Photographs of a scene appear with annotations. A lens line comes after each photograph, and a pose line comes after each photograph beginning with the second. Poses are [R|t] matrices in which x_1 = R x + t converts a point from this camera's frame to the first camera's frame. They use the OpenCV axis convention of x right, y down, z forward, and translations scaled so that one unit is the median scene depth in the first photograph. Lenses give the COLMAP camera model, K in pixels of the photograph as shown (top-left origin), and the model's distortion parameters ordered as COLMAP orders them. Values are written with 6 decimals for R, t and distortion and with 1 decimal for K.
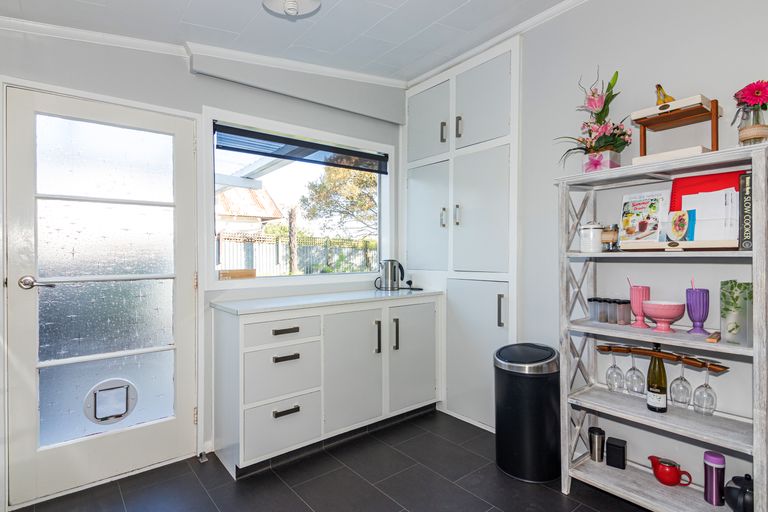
lens RADIAL K [[395.7, 0, 385.7], [0, 395.7, 257.0], [0, 0, 1]] dist [-0.003015, -0.001716]
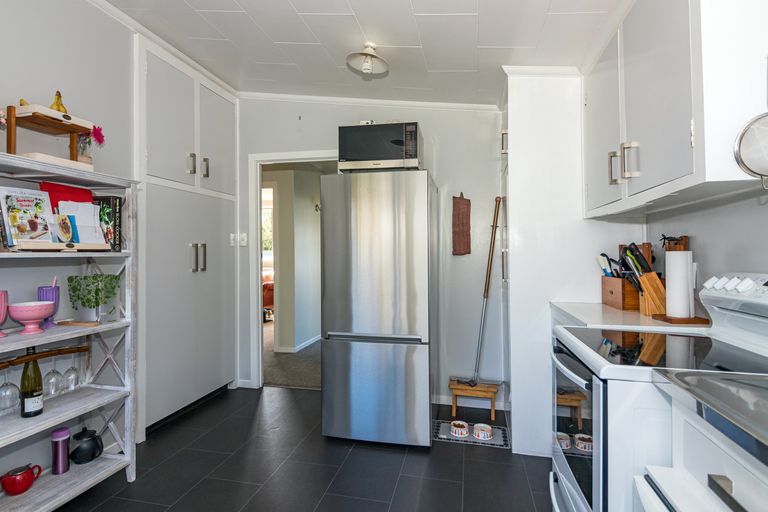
lens RADIAL K [[395.7, 0, 383.8], [0, 395.7, 252.5], [0, 0, 1]] dist [-0.003015, -0.001716]
pose [[-0.616208, 0.008624, 0.787536, -0.615148], [0.007097, 0.999960, -0.005396, -0.000734], [-0.787551, 0.002264, -0.616245, 0.911855]]
